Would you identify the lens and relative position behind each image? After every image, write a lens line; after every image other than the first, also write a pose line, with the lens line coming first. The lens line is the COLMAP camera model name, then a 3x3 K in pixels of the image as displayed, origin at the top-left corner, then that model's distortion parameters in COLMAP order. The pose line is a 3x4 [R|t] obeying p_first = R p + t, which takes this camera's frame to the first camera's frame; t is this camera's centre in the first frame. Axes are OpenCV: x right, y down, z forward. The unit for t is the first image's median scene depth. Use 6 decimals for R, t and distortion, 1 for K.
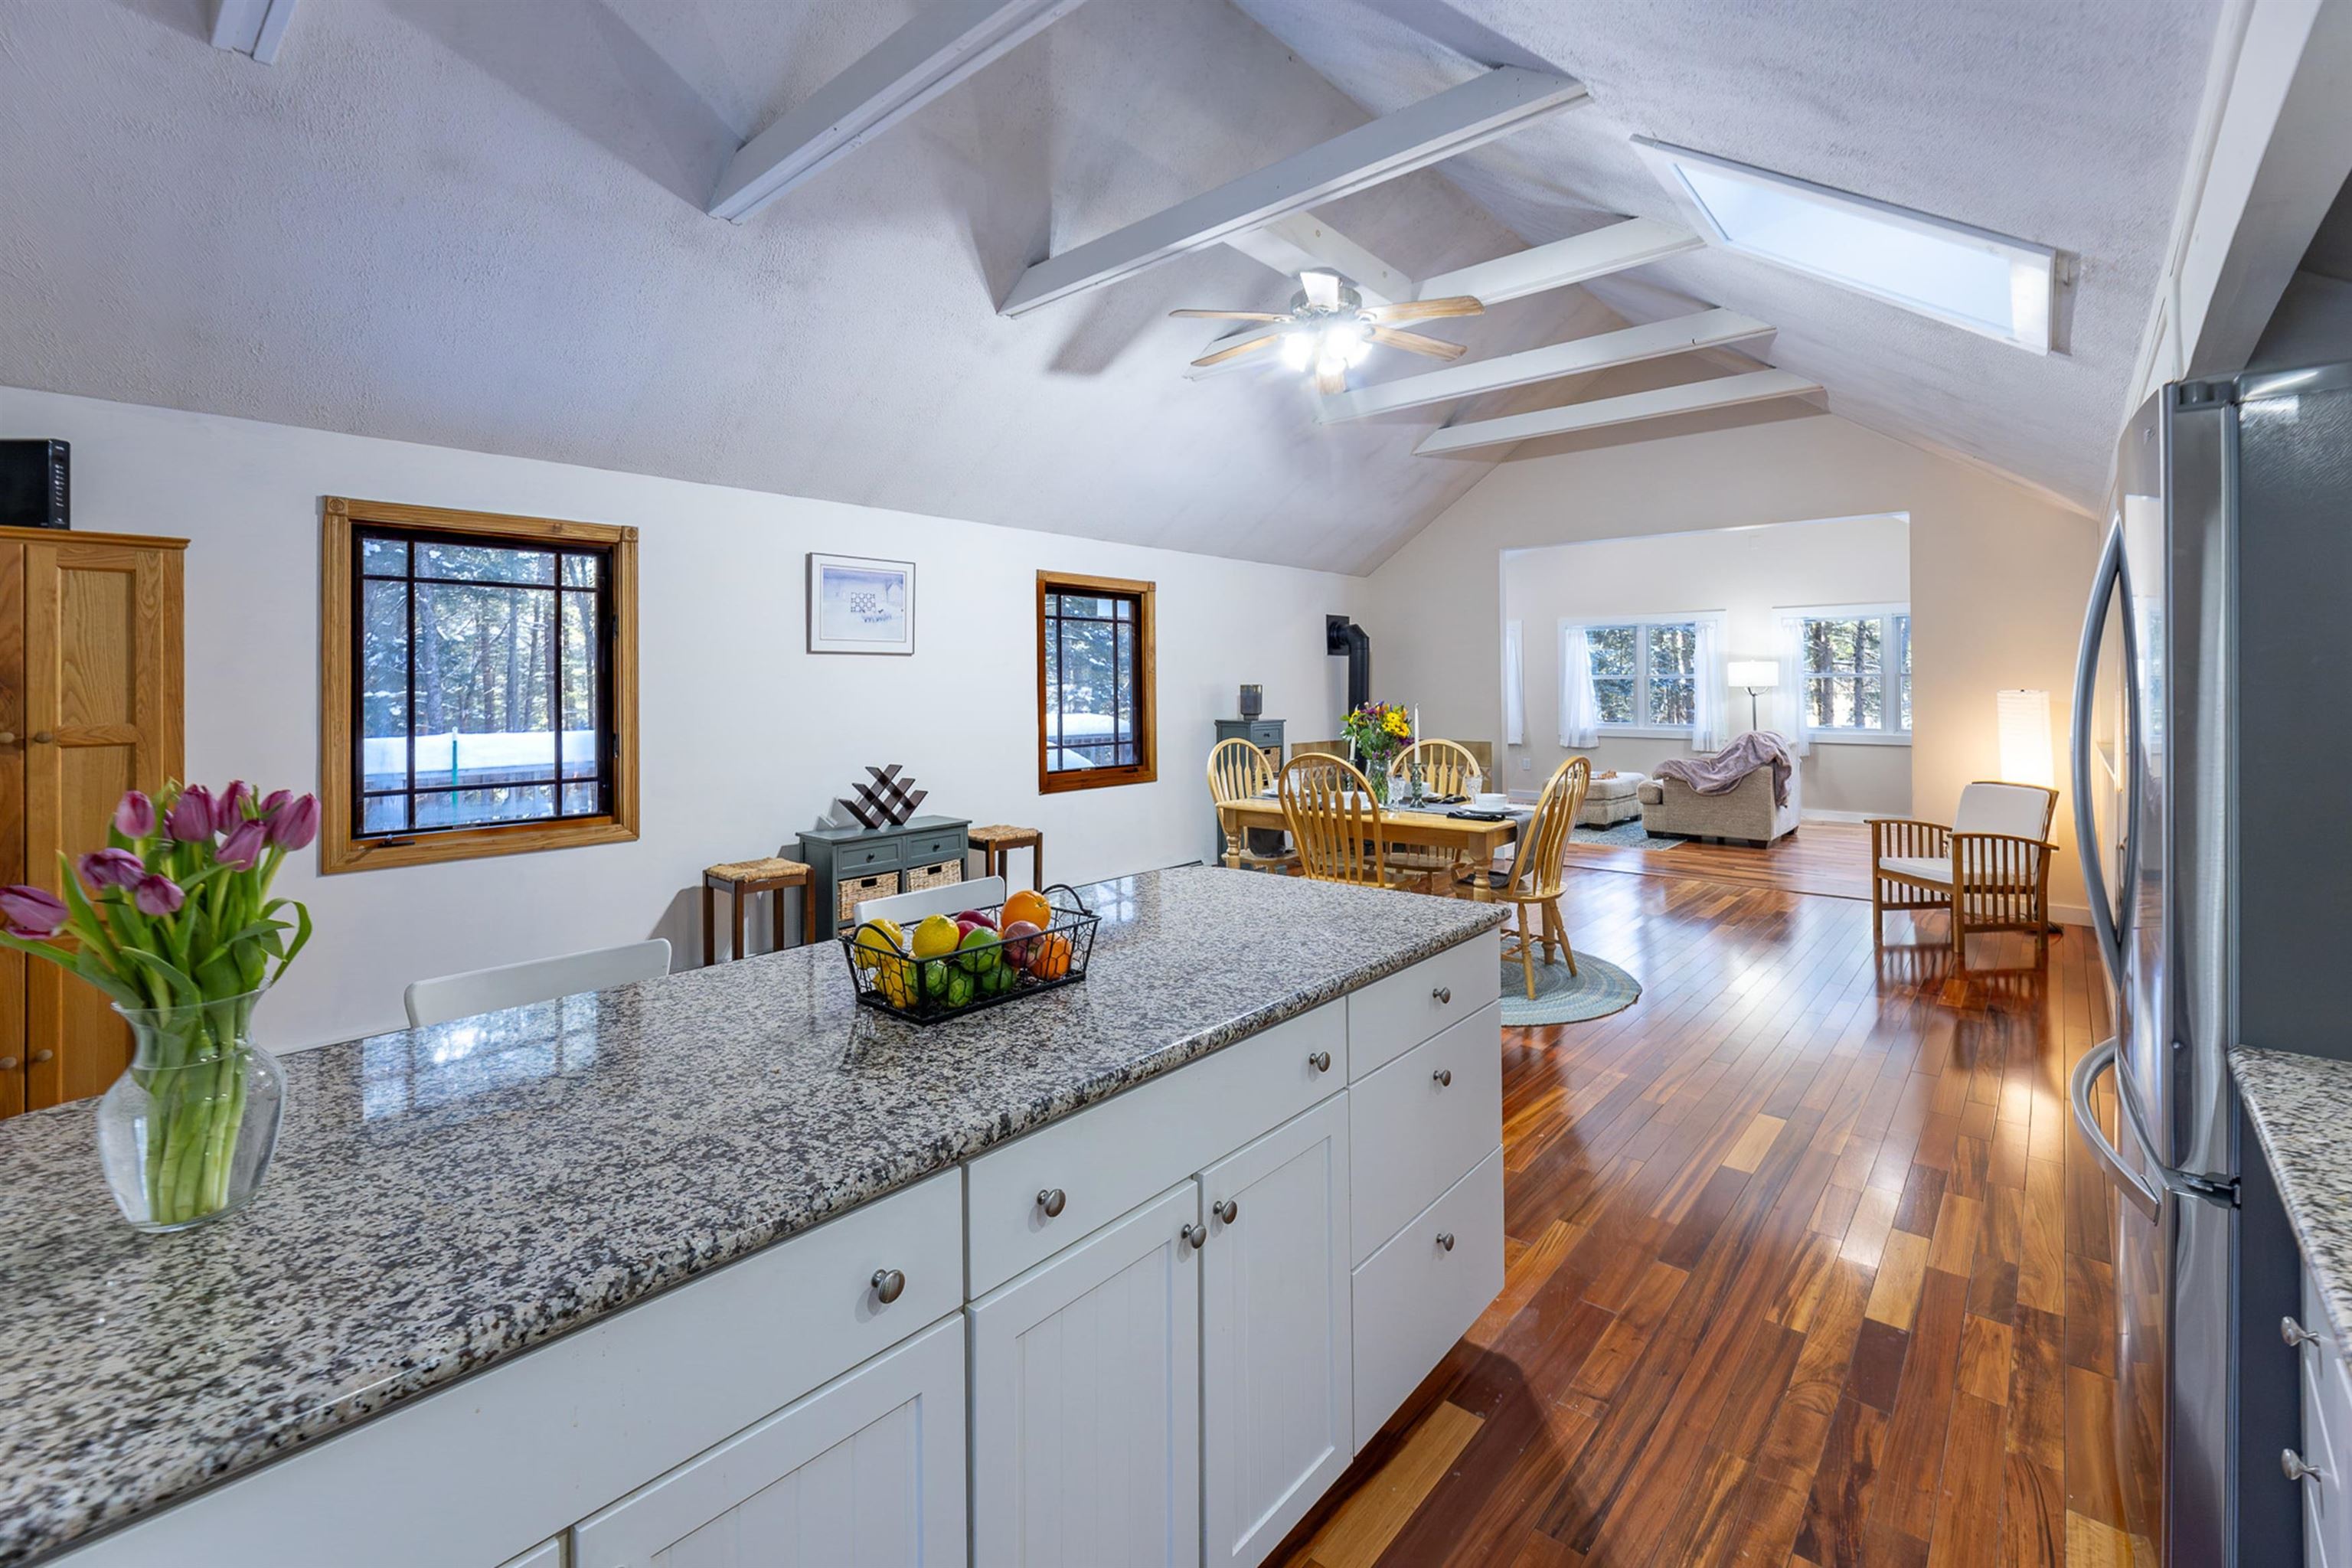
lens RADIAL K [[1014.8, 0, 1167.8], [0, 1014.8, 680.7], [0, 0, 1]] dist [0.001658, 0.001012]
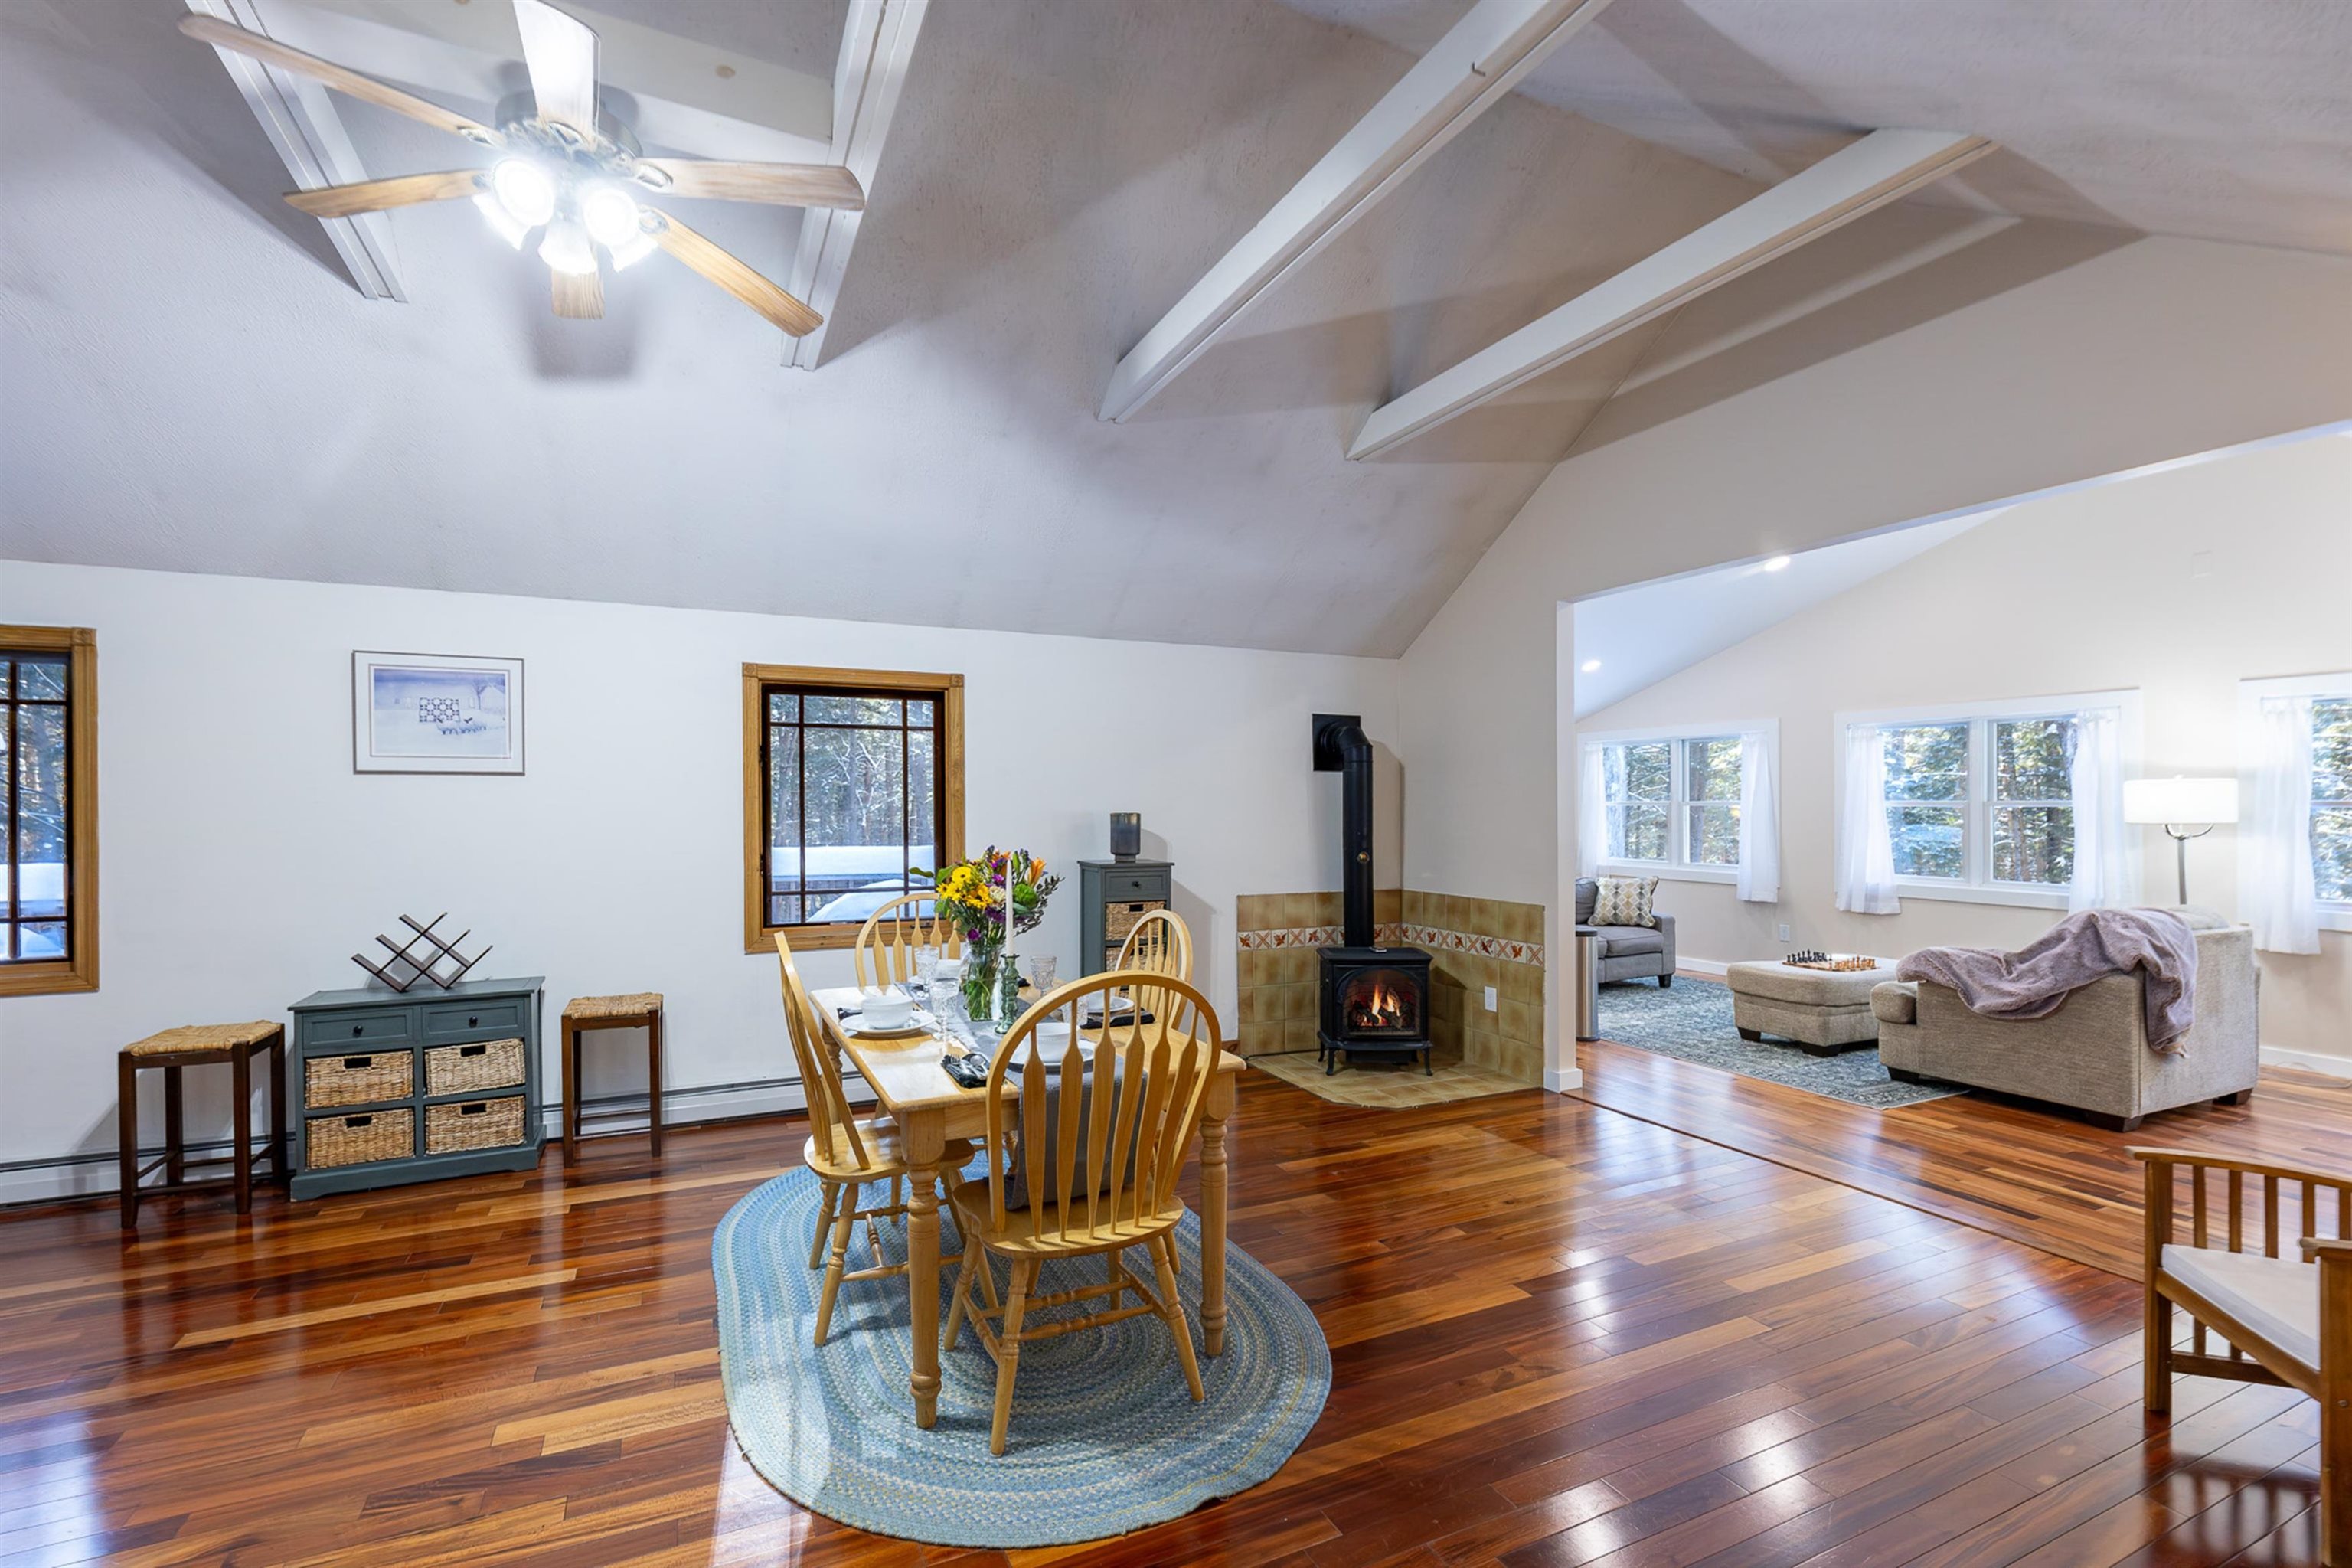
lens RADIAL K [[1014.8, 0, 1112.1], [0, 1014.8, 815.6], [0, 0, 1]] dist [0.001658, 0.001012]
pose [[0.910661, 0.010499, -0.413022, 0.400563], [-0.004356, 0.999866, 0.015810, -0.006271], [0.413132, -0.012599, 0.910584, 0.370463]]
